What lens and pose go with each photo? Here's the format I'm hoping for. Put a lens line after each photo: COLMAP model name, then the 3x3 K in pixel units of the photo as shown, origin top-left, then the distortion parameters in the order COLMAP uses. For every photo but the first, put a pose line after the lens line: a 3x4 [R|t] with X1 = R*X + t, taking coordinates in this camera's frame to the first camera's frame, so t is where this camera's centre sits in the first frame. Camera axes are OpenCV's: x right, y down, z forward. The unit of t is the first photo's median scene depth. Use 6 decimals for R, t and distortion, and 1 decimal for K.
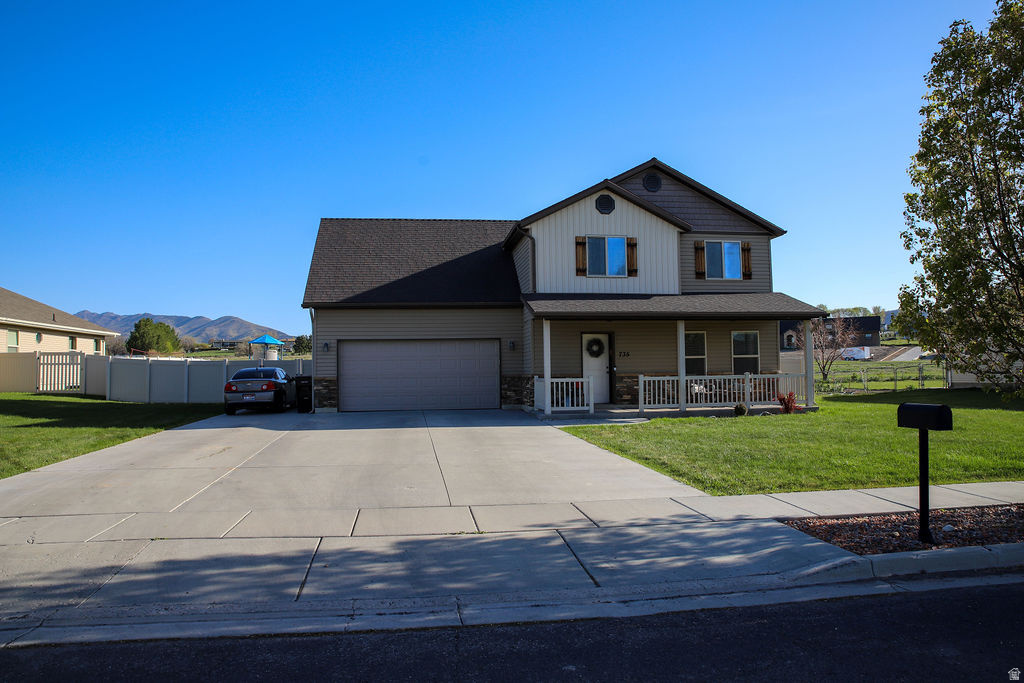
lens RADIAL K [[694.4, 0, 512.0], [0, 694.4, 341.5], [0, 0, 1]] dist [-0.141027, 0.102566]
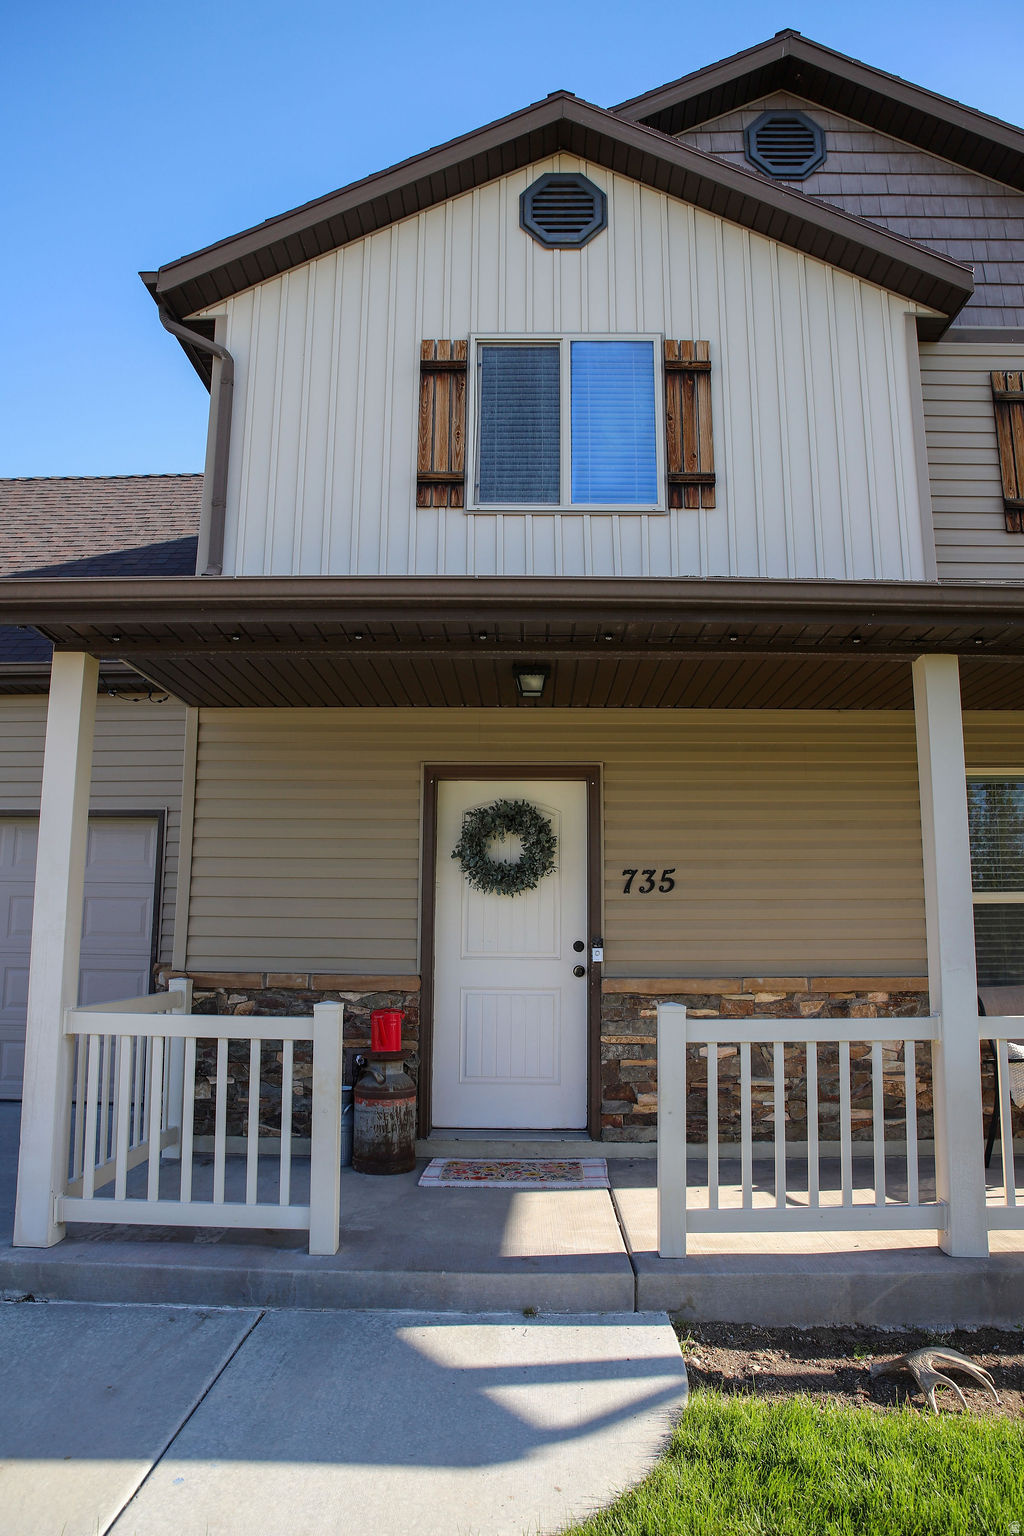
lens RADIAL K [[1041.6, 0, 516.8], [0, 1041.6, 765.3], [0, 0, 1]] dist [-0.141027, 0.102566]
pose [[0.986586, -0.007432, -0.163073, 0.173034], [-0.012189, 0.992821, -0.118990, 0.021241], [0.162787, 0.119382, 0.979412, 0.697174]]
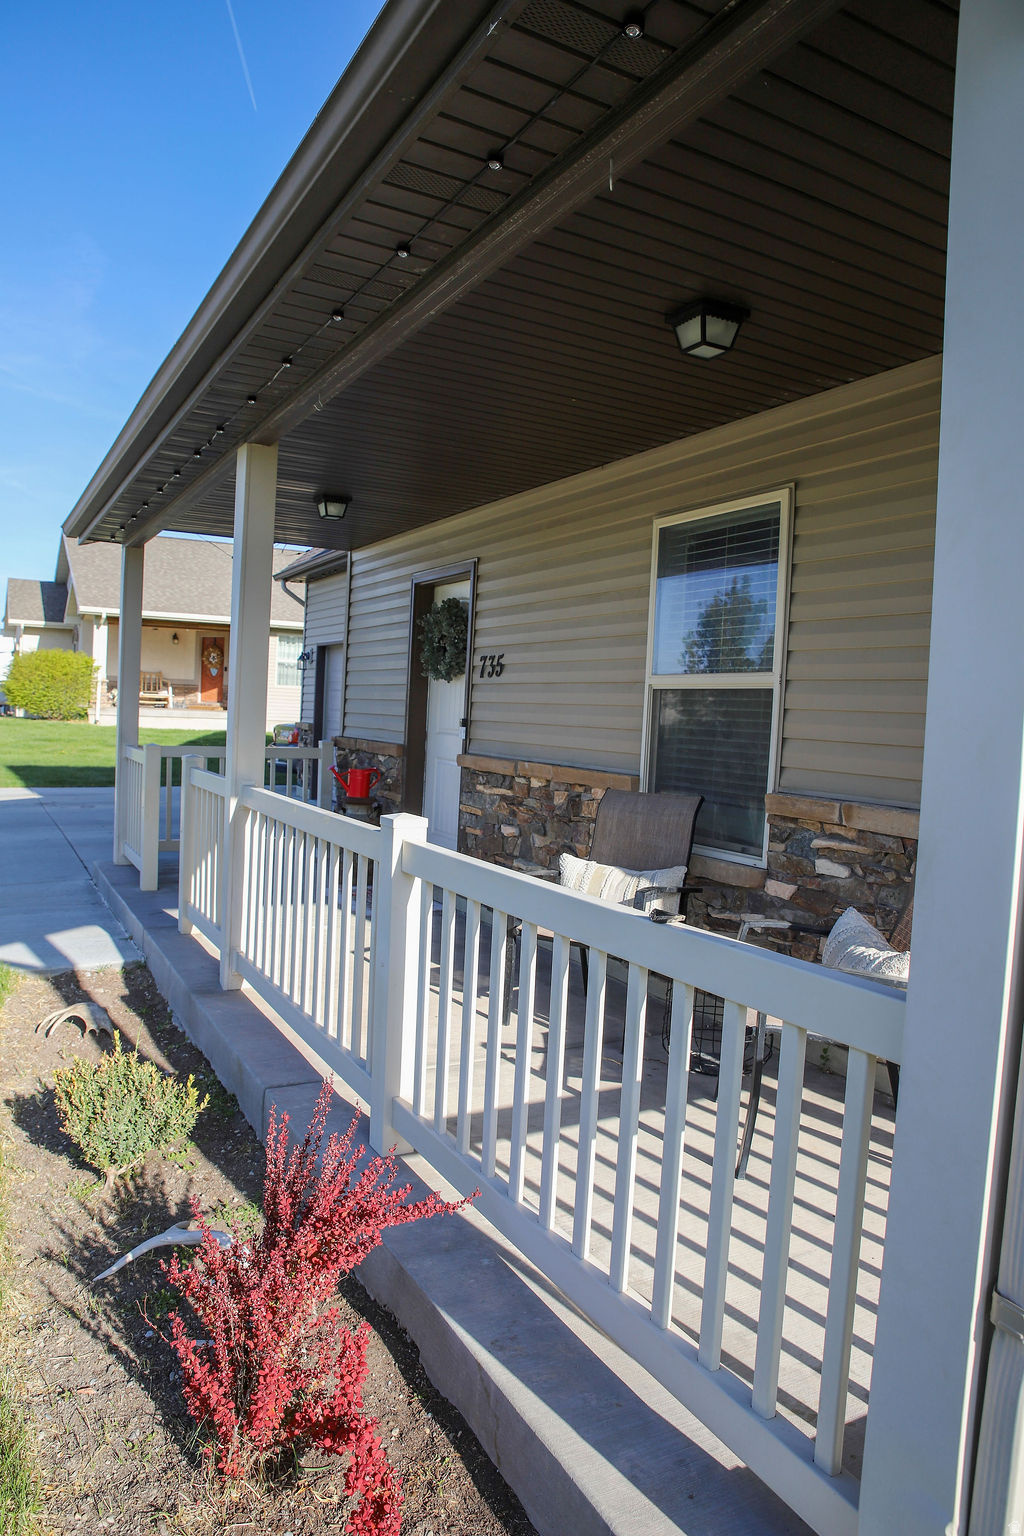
lens RADIAL K [[1041.6, 0, 516.8], [0, 1041.6, 765.3], [0, 0, 1]] dist [-0.141027, 0.102566]
pose [[0.343167, 0.075615, -0.936226, 0.462321], [-0.006546, 0.996923, 0.078118, 0.023651], [0.939252, -0.020679, 0.342606, 0.896097]]
